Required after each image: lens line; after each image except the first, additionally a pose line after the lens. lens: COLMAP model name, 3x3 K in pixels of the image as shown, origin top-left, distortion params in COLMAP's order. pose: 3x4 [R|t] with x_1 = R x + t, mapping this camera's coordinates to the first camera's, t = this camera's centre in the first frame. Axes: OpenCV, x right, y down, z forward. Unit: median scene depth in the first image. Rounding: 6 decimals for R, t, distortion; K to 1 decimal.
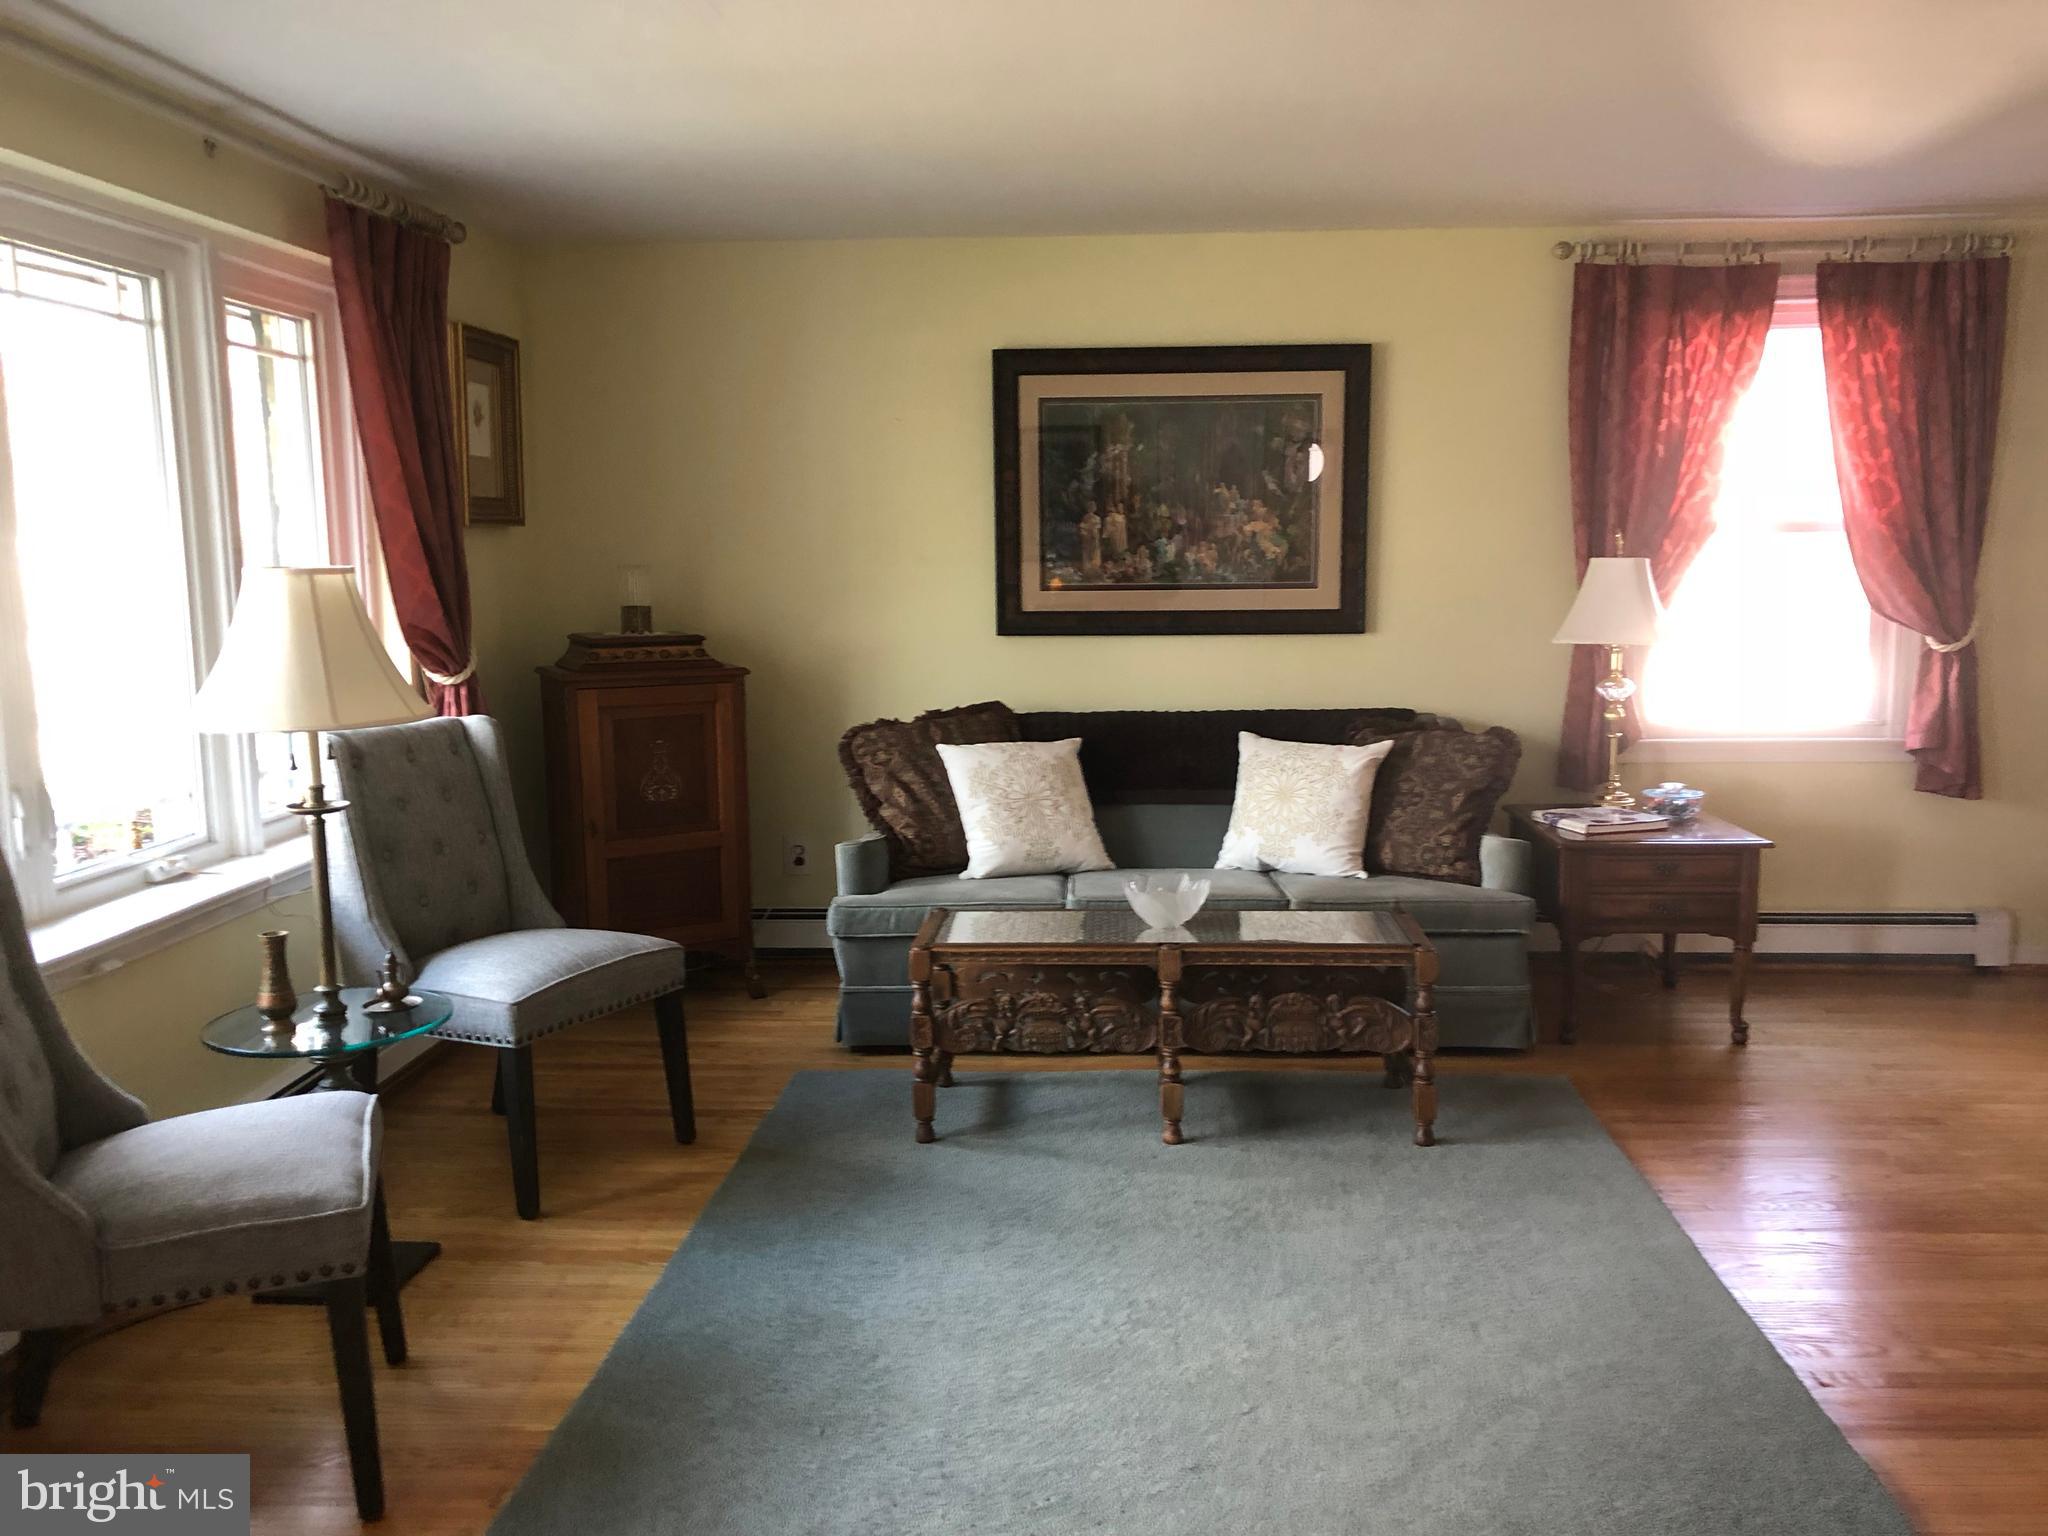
lens RADIAL K [[1669.5, 0, 1022.6], [0, 1669.5, 773.2], [0, 0, 1]] dist [0.081437, -0.000087]
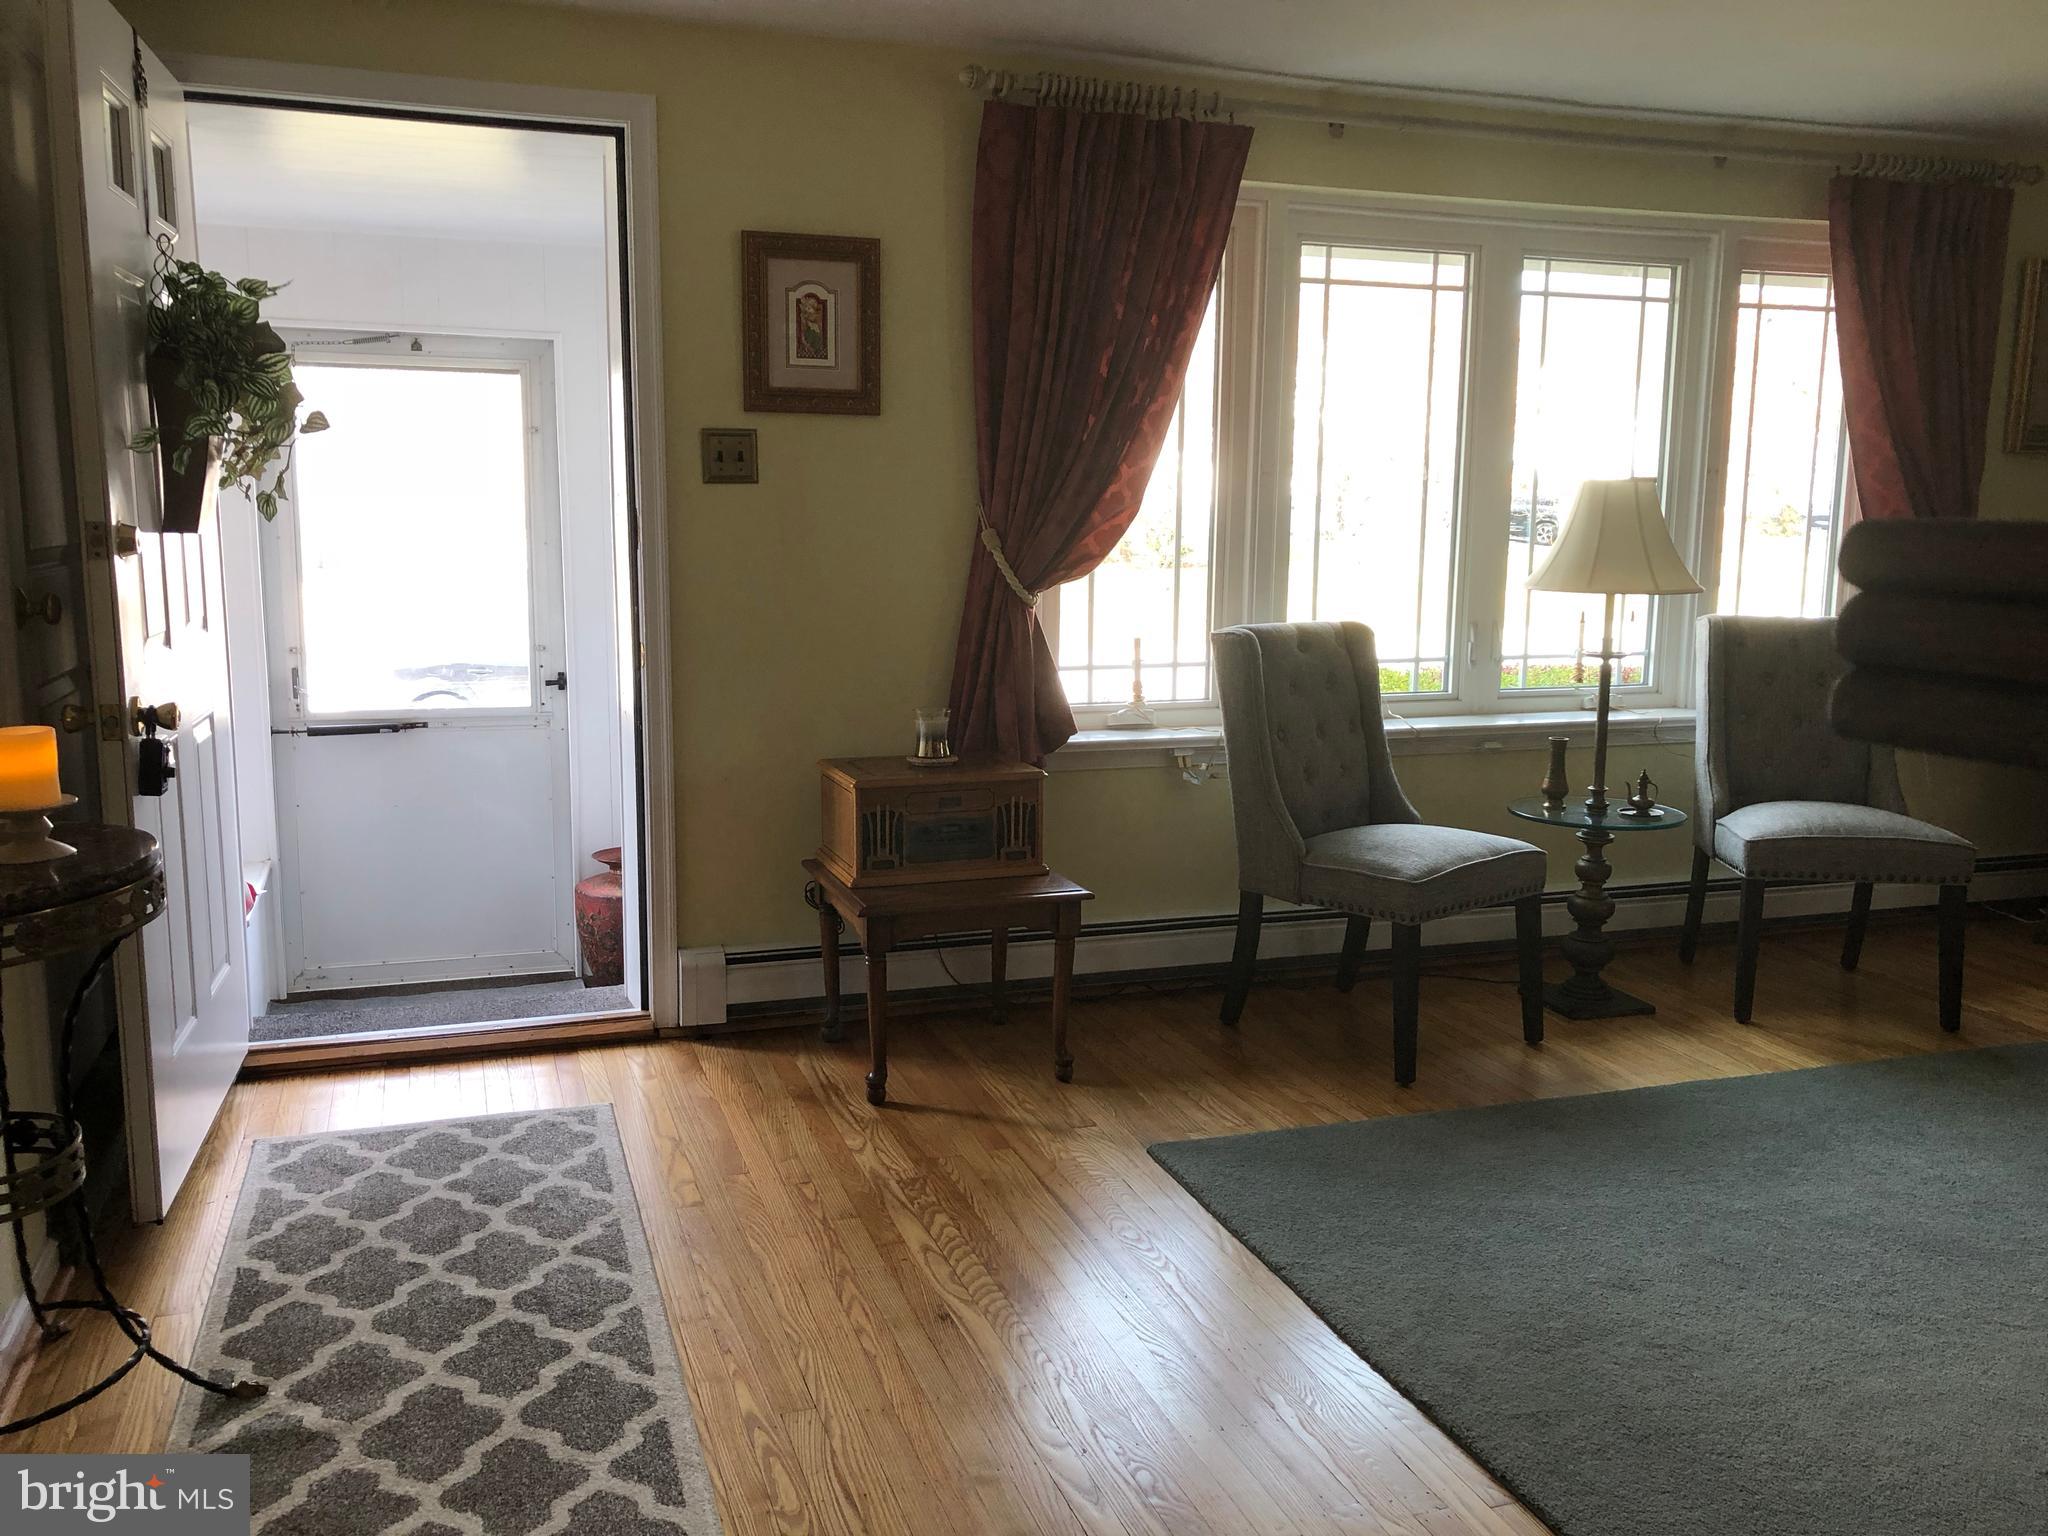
lens RADIAL K [[1683.6, 0, 1012.1], [0, 1683.6, 763.0], [0, 0, 1]] dist [0.026860, -0.025145]
pose [[0.394513, 0.155810, -0.905584, 0.563658], [-0.137398, 0.984442, 0.109521, 0.020969], [0.908560, 0.081218, 0.409783, 0.020663]]
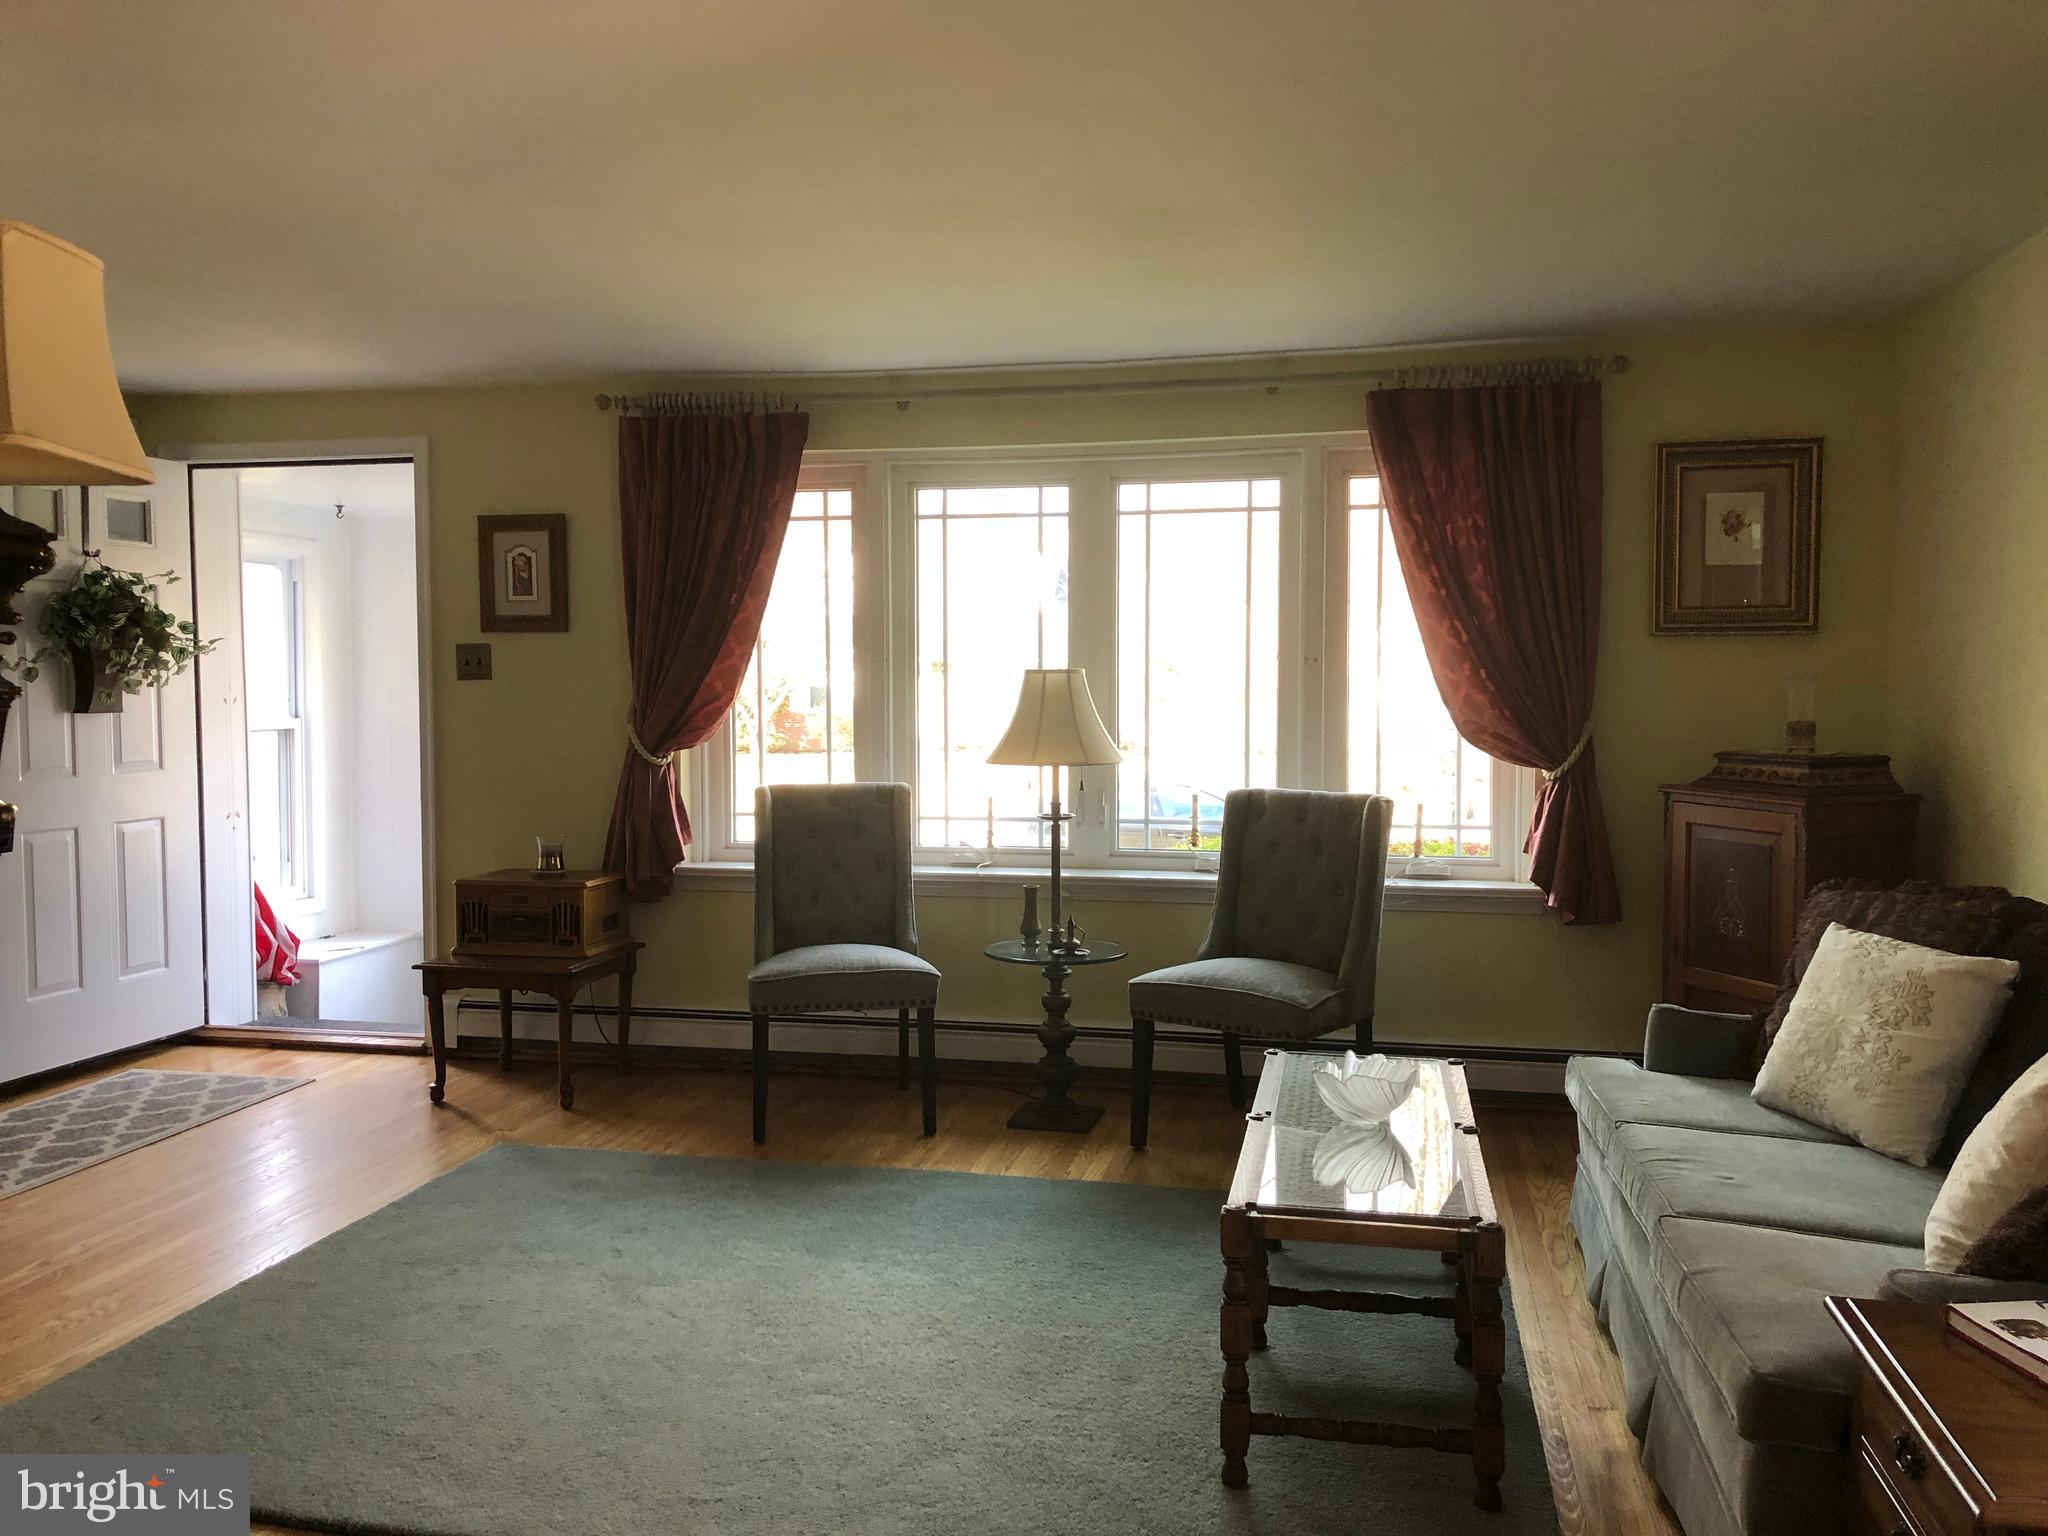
lens RADIAL K [[1683.6, 0, 1012.1], [0, 1683.6, 763.0], [0, 0, 1]] dist [0.026860, -0.025145]
pose [[-0.132322, 0.076673, -0.988237, 1.027941], [-0.130082, 0.987038, 0.093997, -0.155101], [0.982634, 0.140989, -0.120633, 1.010722]]
